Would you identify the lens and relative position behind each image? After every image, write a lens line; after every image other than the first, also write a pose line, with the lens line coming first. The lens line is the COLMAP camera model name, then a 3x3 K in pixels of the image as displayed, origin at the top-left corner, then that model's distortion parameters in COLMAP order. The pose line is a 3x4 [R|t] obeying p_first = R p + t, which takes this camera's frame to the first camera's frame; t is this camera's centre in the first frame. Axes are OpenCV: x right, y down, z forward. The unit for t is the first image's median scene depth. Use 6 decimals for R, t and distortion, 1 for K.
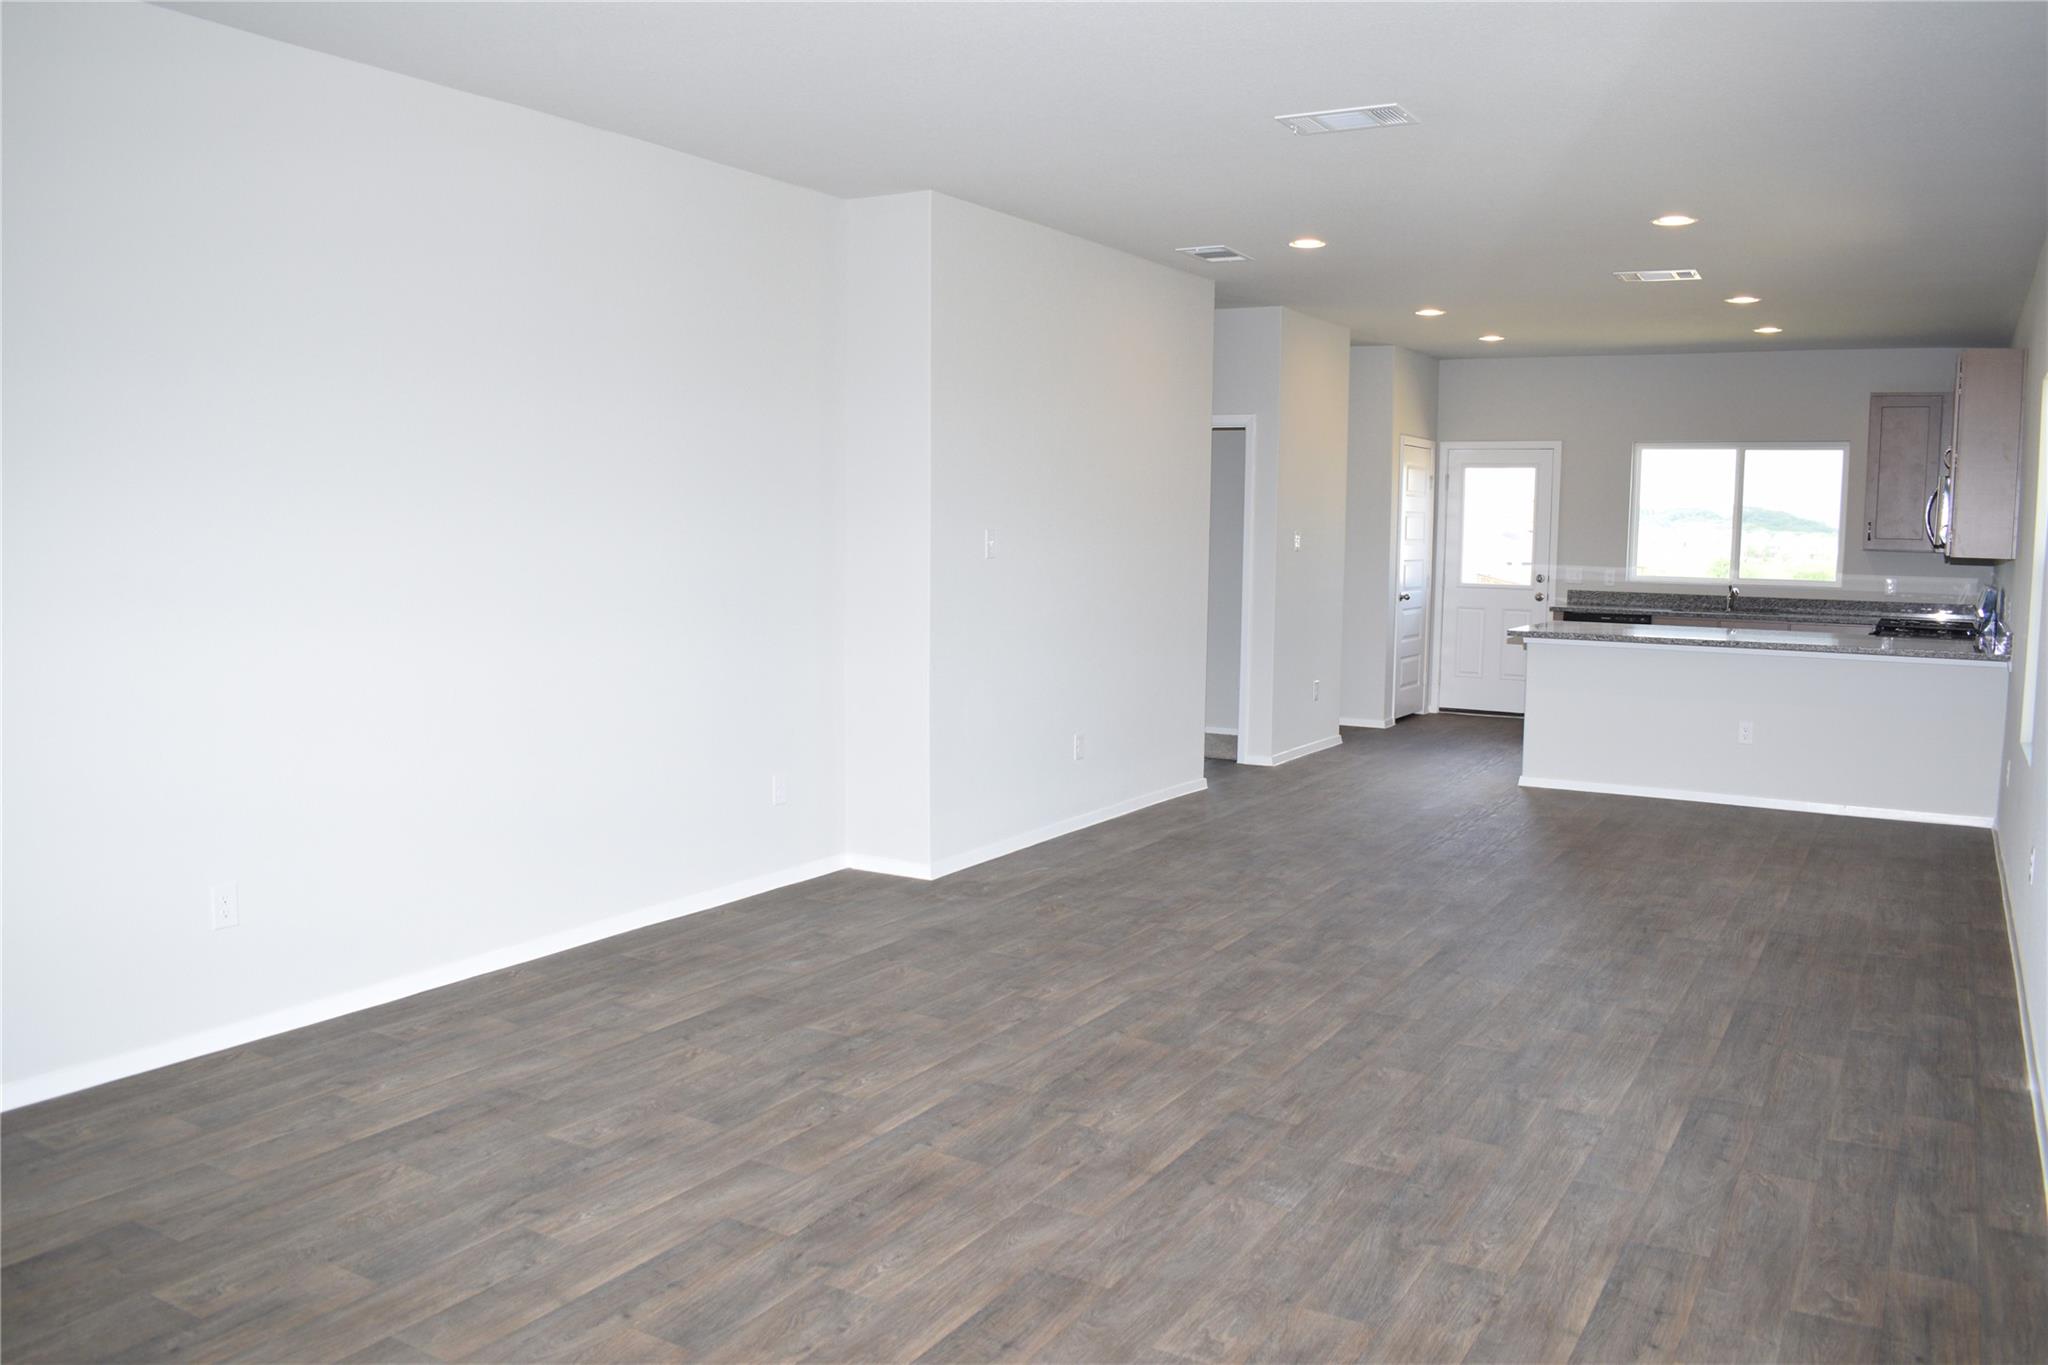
lens RADIAL K [[1610.6, 0, 1026.2], [0, 1610.6, 693.7], [0, 0, 1]] dist [-0.097642, 0.019239]
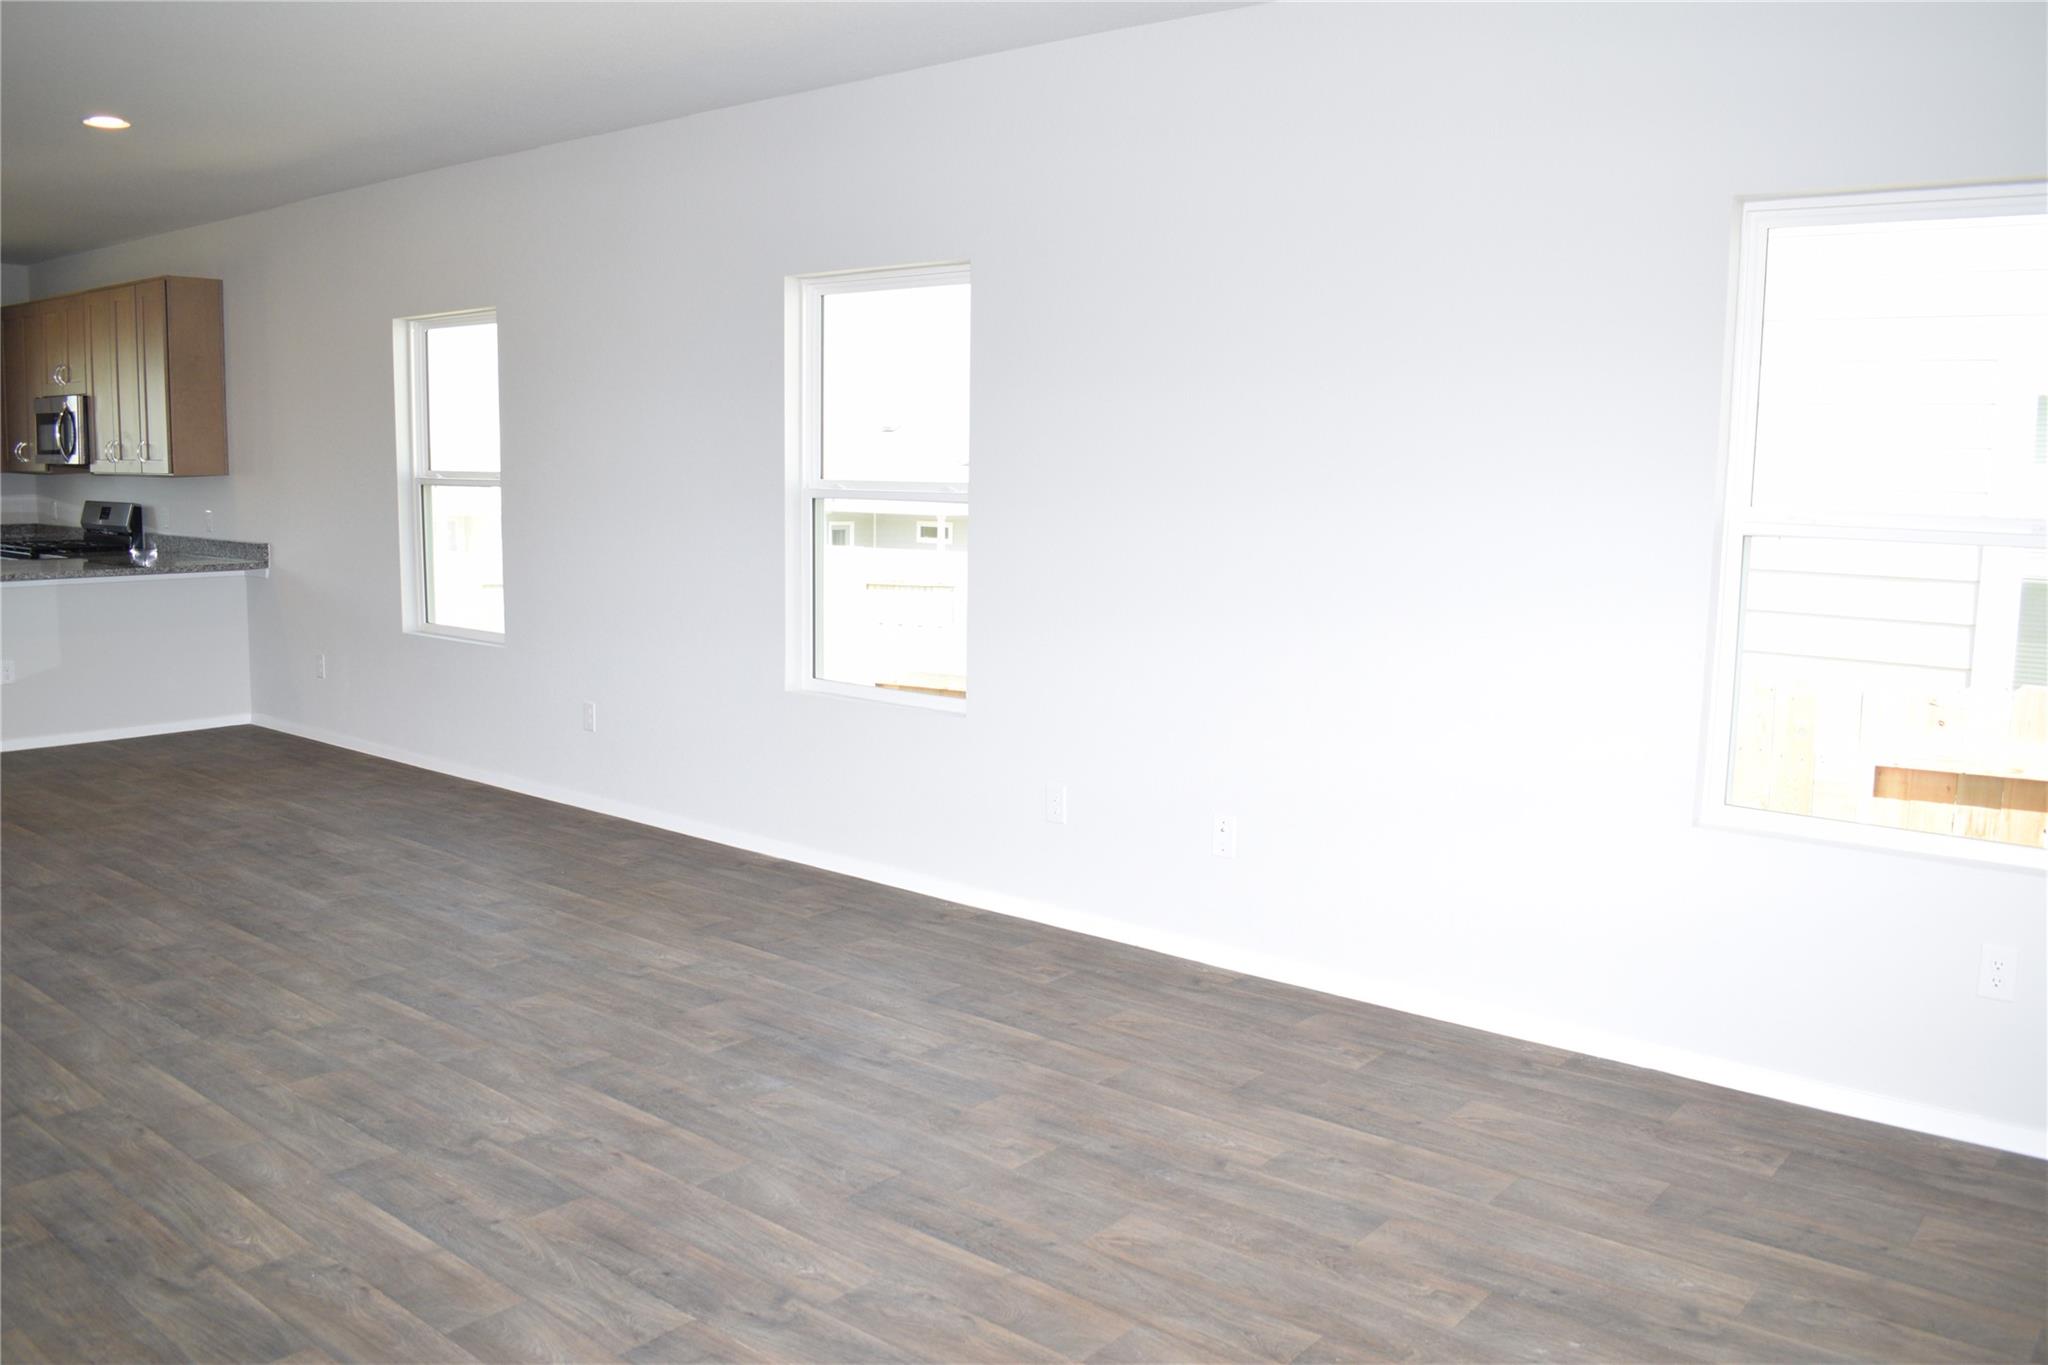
lens RADIAL K [[1610.6, 0, 1035.7], [0, 1610.6, 697.9], [0, 0, 1]] dist [-0.097642, 0.019239]
pose [[0.157365, -0.151894, 0.975789, -0.501914], [0.090911, 0.986133, 0.138842, -0.046718], [-0.983347, 0.066862, 0.168992, 0.373337]]
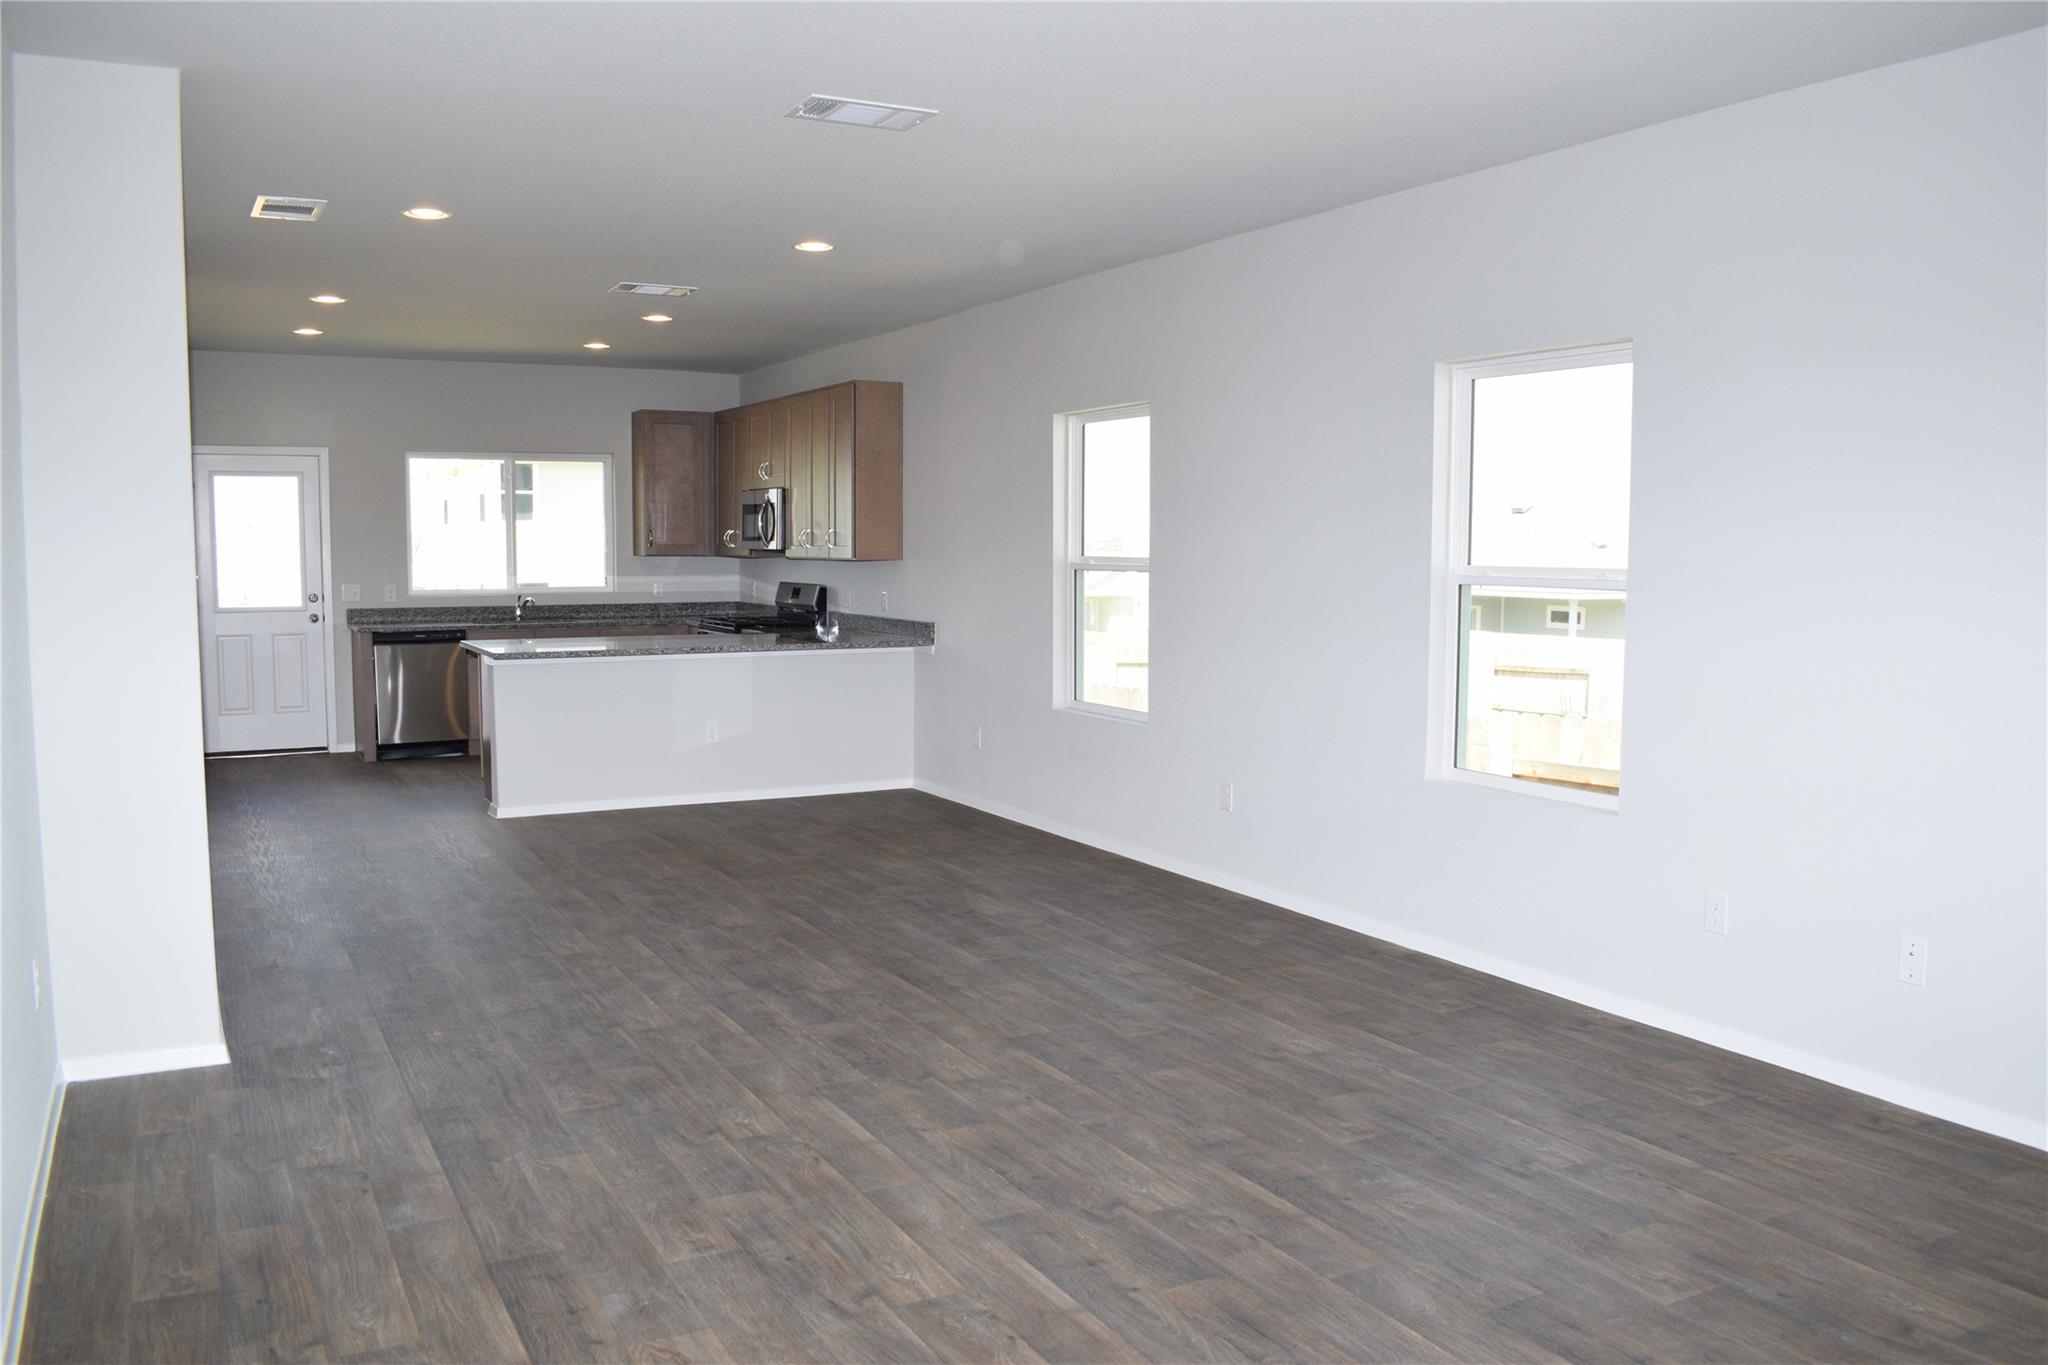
lens RADIAL K [[1610.6, 0, 1032.6], [0, 1610.6, 698.8], [0, 0, 1]] dist [-0.097642, 0.019239]
pose [[0.514607, -0.094476, 0.852205, -0.505215], [0.094683, 0.994094, 0.053031, -0.050478], [-0.852182, 0.053399, 0.520513, 0.387395]]
